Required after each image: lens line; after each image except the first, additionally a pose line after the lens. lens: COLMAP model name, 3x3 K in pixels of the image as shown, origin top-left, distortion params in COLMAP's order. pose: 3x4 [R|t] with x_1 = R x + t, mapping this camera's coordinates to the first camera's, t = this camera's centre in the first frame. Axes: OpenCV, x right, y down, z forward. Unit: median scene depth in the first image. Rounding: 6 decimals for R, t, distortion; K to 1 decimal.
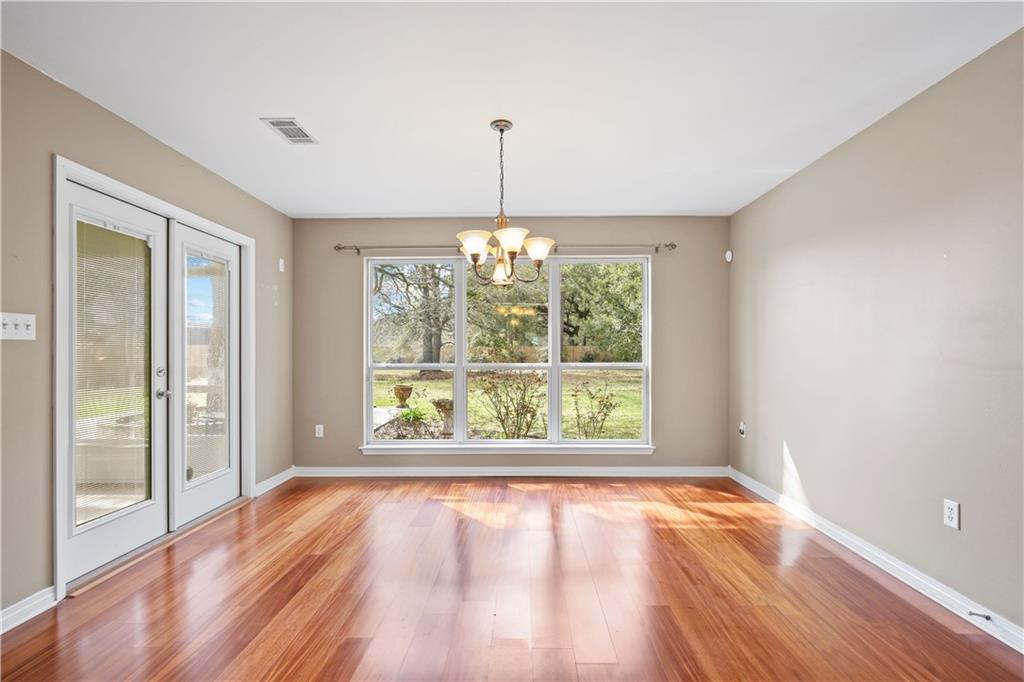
lens RADIAL K [[475.8, 0, 512.9], [0, 475.8, 348.4], [0, 0, 1]] dist [-0.001435, -0.000161]
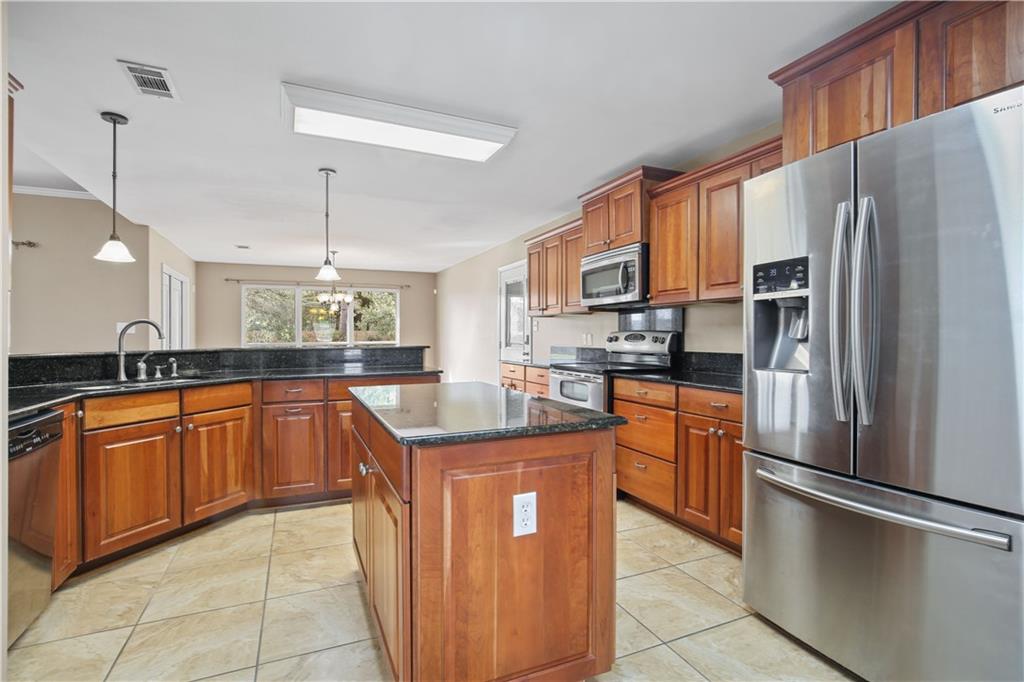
lens RADIAL K [[475.8, 0, 512.0], [0, 475.8, 339.9], [0, 0, 1]] dist [-0.001435, -0.000161]
pose [[0.903242, -0.003608, 0.429117, -0.157350], [-0.002645, 0.999899, 0.013975, -0.006594], [-0.429124, -0.013758, 0.903141, -1.097798]]
